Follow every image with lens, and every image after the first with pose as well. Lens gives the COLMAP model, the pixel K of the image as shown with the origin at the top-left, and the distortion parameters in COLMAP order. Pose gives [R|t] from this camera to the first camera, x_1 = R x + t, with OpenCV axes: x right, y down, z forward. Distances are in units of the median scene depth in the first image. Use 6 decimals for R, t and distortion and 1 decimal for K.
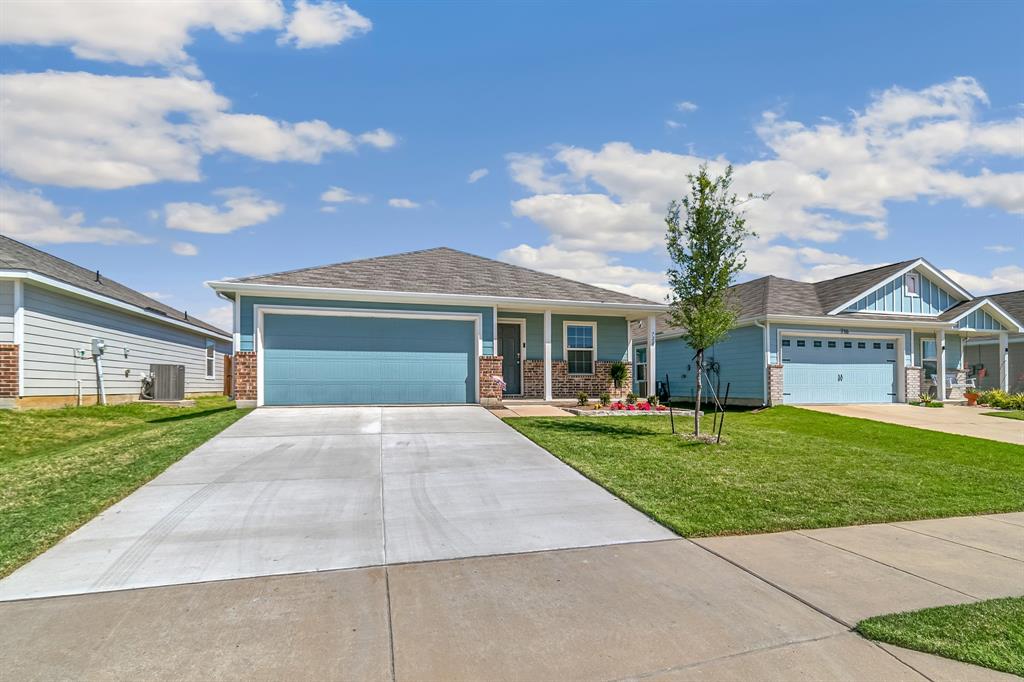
lens RADIAL K [[454.2, 0, 487.7], [0, 454.2, 343.2], [0, 0, 1]] dist [0.003260, 0.000040]
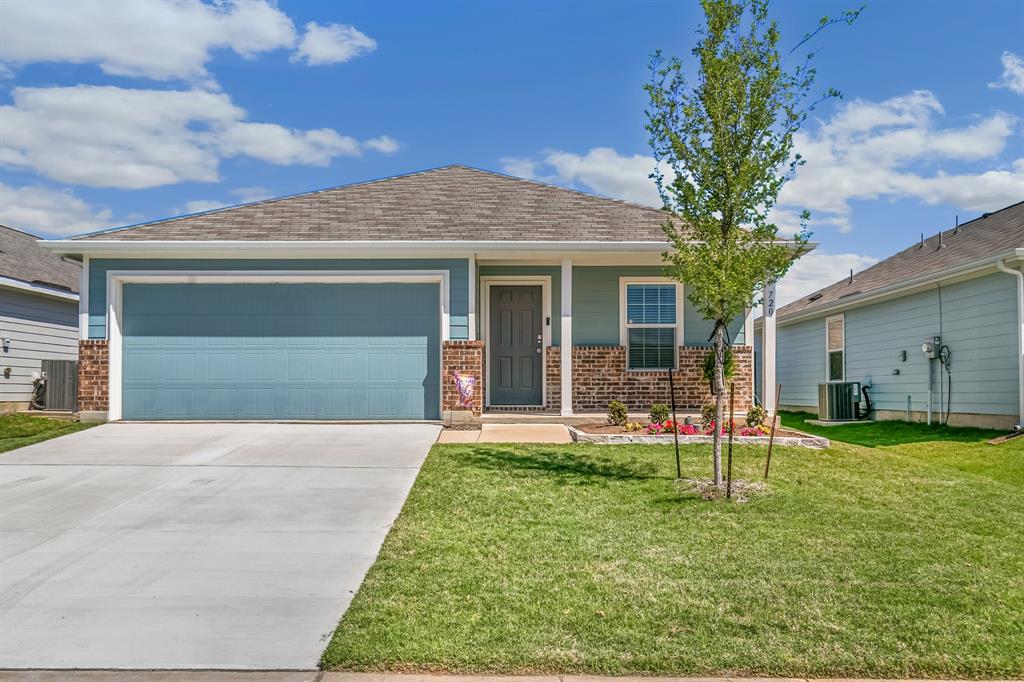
lens RADIAL K [[736.8, 0, 431.4], [0, 736.8, 316.2], [0, 0, 1]] dist [-0.002168, 0.001379]
pose [[0.968353, -0.025292, -0.248301, 0.204862], [0.023437, 0.999671, -0.010425, 0.005201], [0.248483, 0.004276, 0.968627, 0.047569]]
